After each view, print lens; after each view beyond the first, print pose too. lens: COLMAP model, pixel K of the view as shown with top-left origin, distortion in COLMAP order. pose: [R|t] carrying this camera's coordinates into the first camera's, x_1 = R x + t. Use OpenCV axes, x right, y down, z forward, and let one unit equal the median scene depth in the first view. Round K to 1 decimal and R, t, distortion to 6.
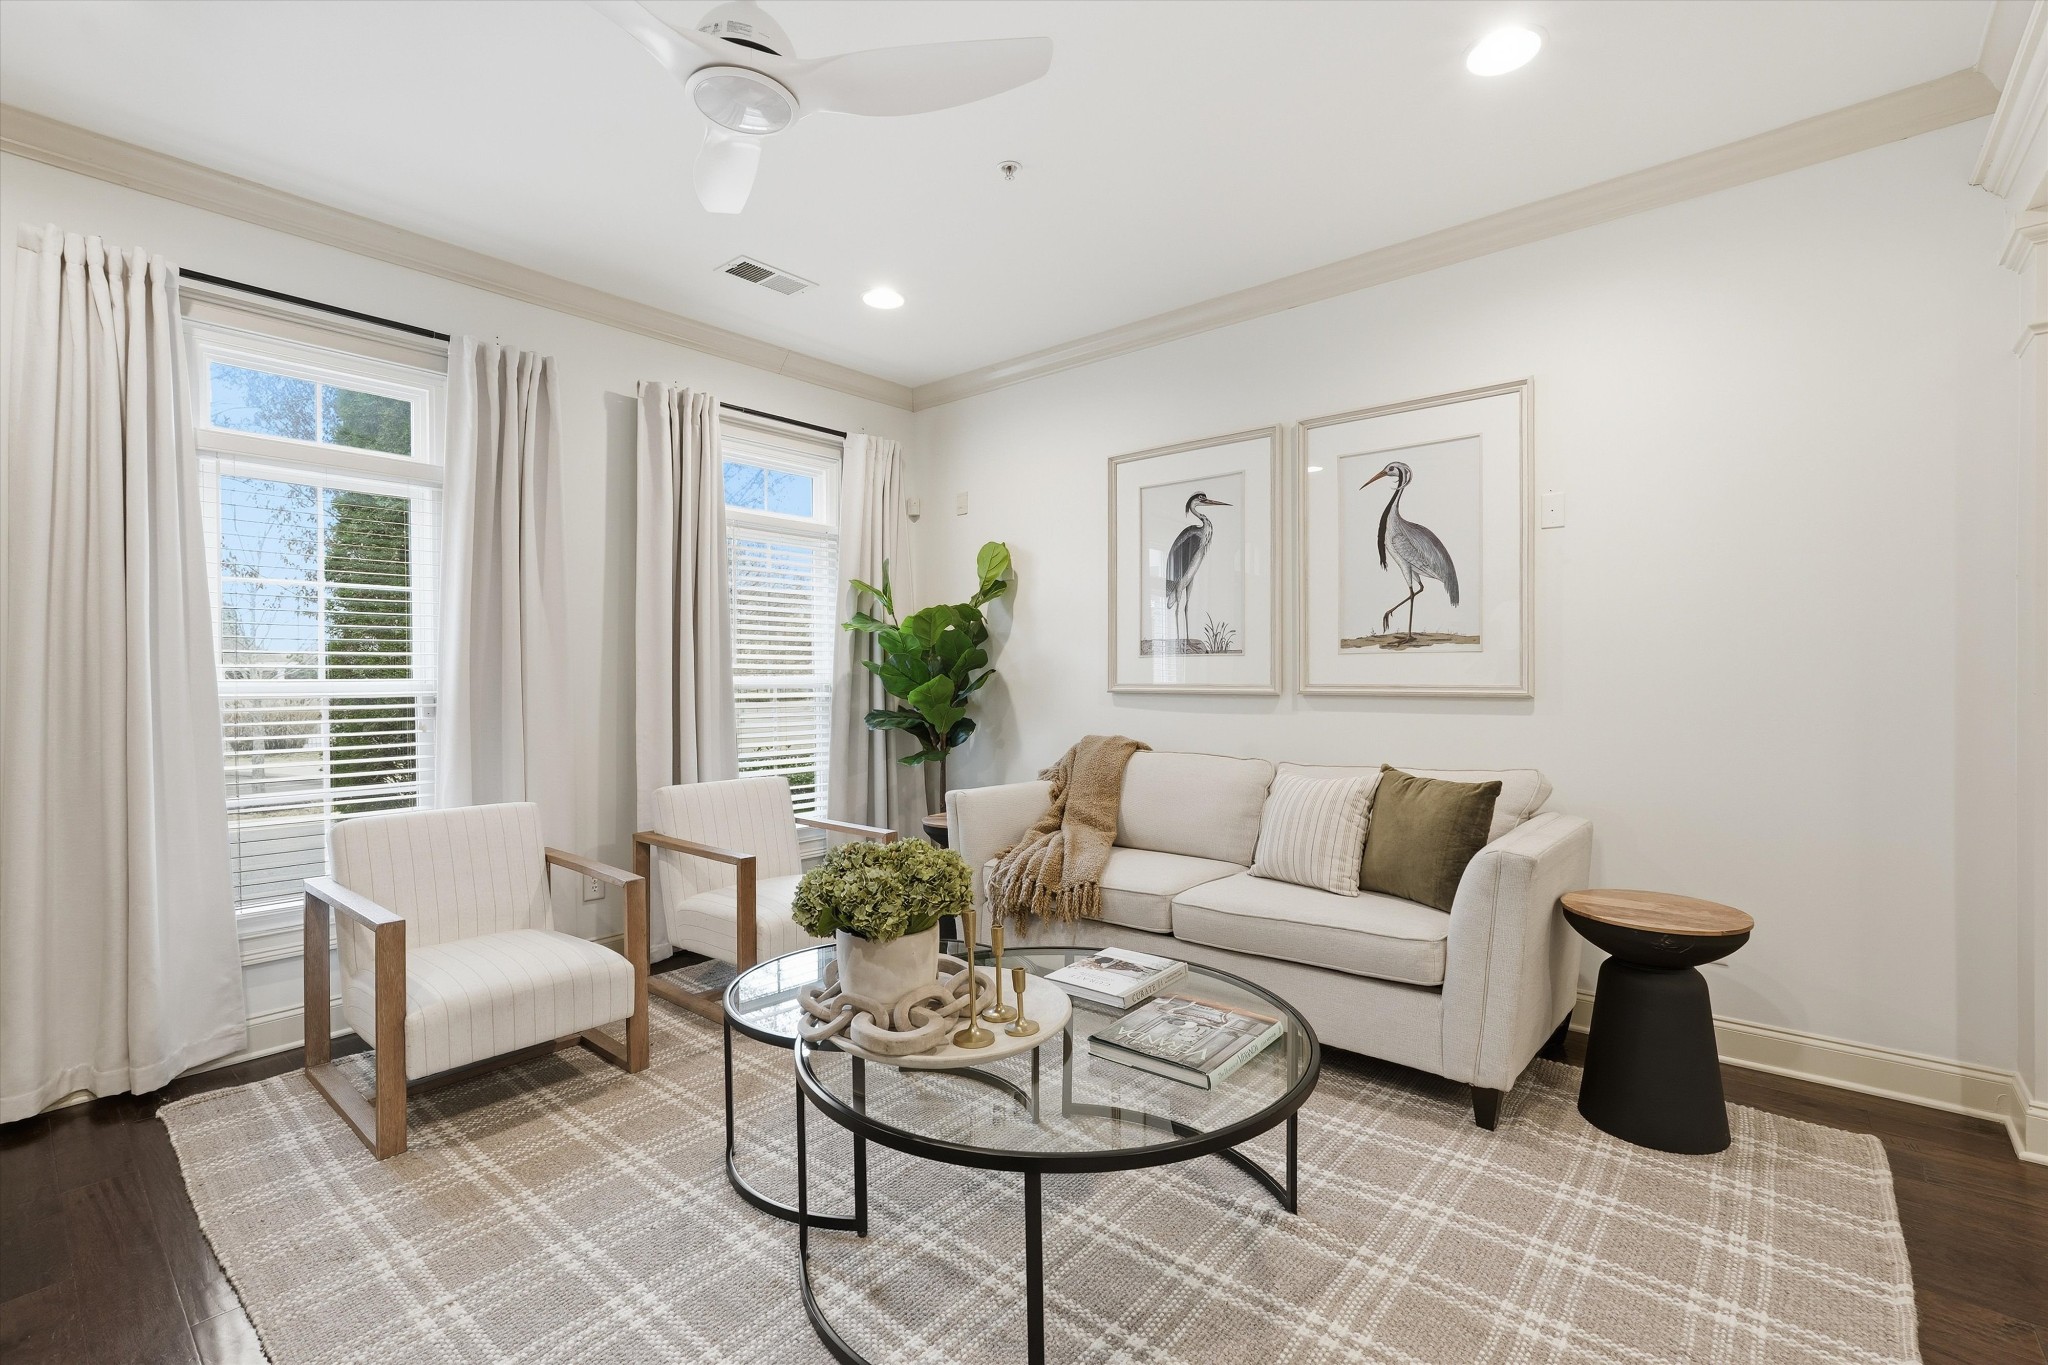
lens RADIAL K [[907.0, 0, 1023.3], [0, 907.0, 685.8], [0, 0, 1]] dist [-0.006145, 0.003683]
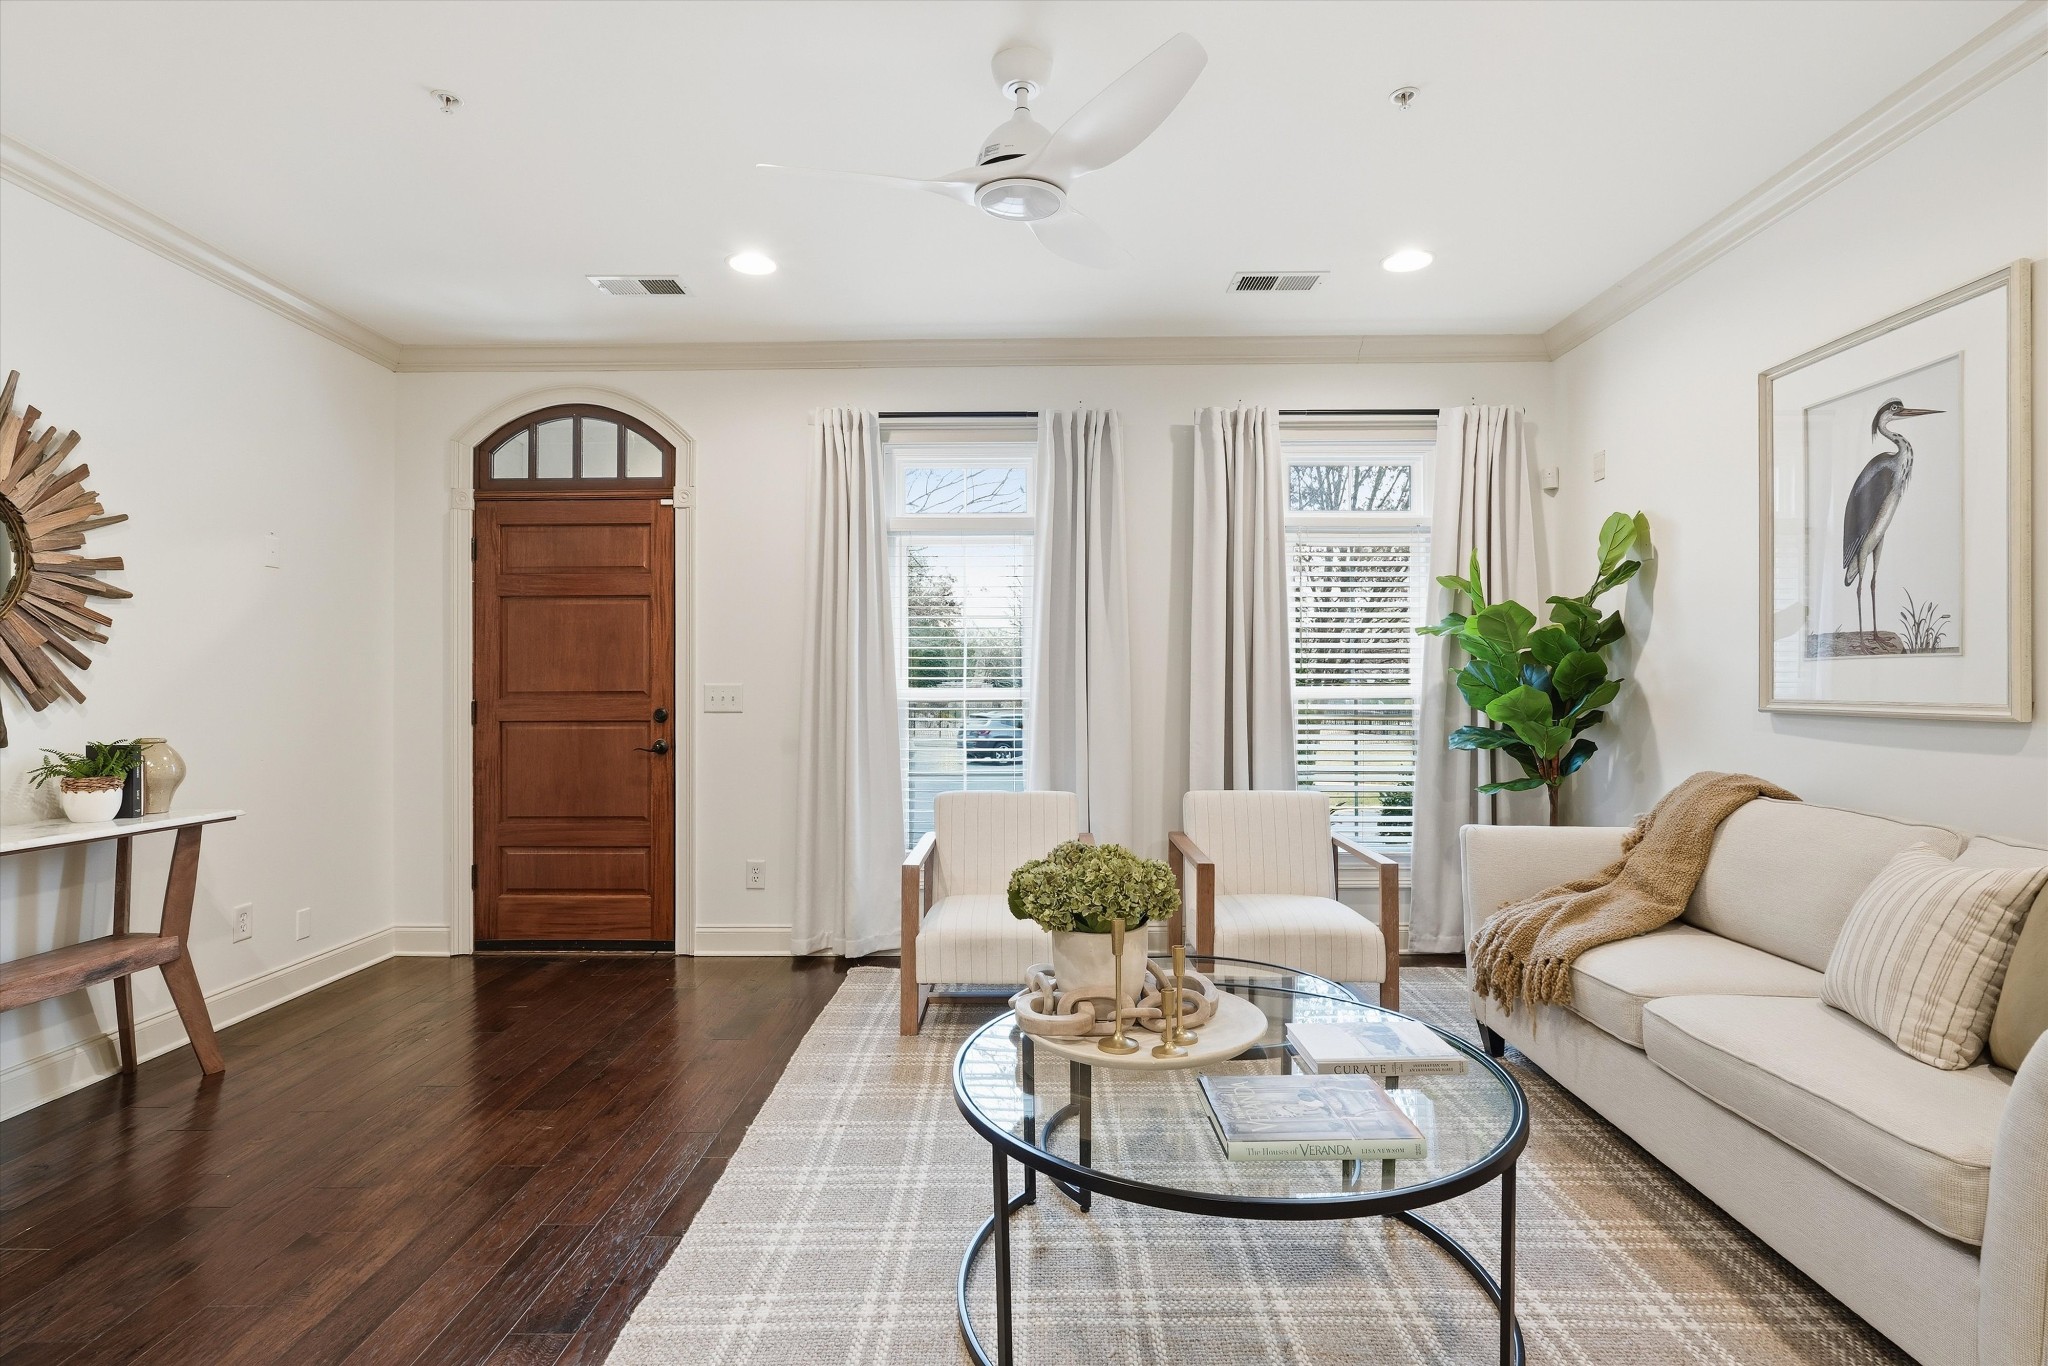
lens RADIAL K [[1000.8, 0, 1025.3], [0, 1000.8, 679.5], [0, 0, 1]] dist [-0.004513, 0.002958]
pose [[0.642355, -0.000433, -0.766407, 0.342046], [-0.010154, 0.999907, -0.009076, -0.005210], [0.766340, 0.013612, 0.642291, 0.088730]]
